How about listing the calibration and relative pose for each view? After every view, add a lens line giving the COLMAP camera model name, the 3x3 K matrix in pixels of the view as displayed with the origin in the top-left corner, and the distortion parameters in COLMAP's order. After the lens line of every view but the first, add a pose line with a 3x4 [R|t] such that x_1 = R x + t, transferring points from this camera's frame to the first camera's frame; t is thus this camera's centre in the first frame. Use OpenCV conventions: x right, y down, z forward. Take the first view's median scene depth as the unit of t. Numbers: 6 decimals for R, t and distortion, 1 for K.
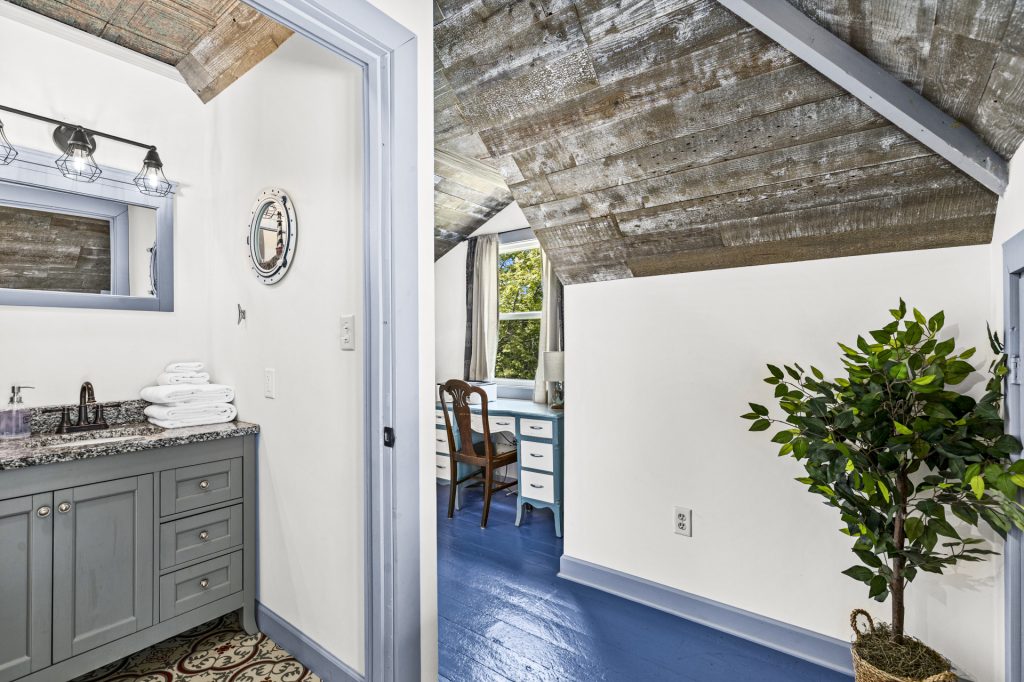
lens RADIAL K [[467.0, 0, 512.2], [0, 467.0, 342.7], [0, 0, 1]] dist [0.005237, 0.001905]
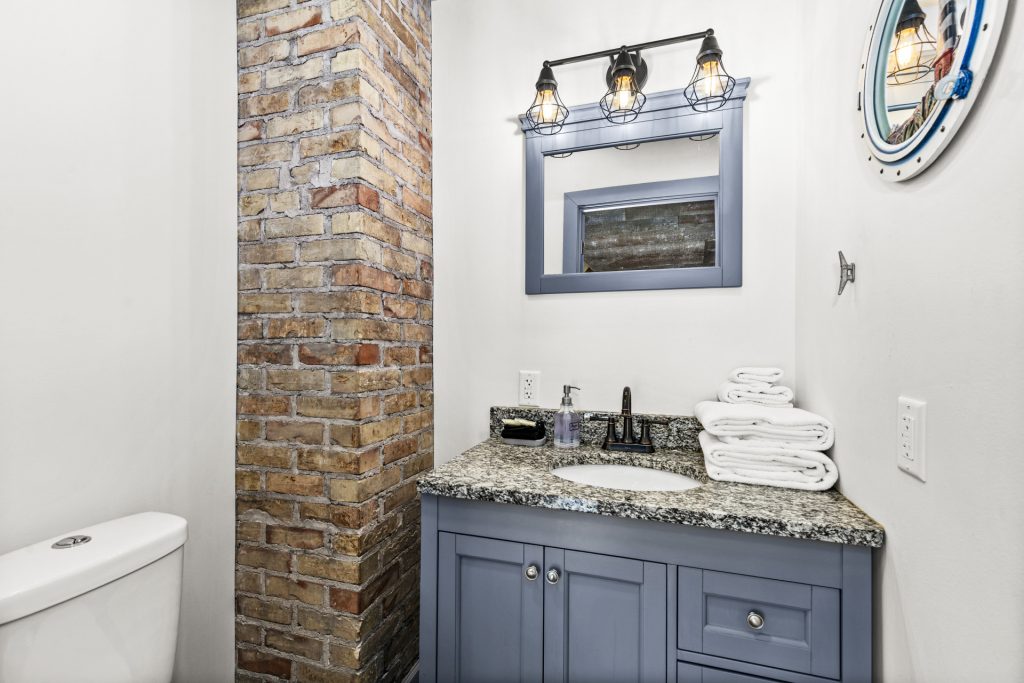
lens RADIAL K [[467.0, 0, 509.2], [0, 467.0, 339.0], [0, 0, 1]] dist [0.005237, 0.001905]
pose [[0.343818, 0.004578, -0.939025, -0.655268], [-0.003508, 0.999987, 0.003591, 0.014041], [0.939030, 0.002059, 0.343829, 1.349633]]
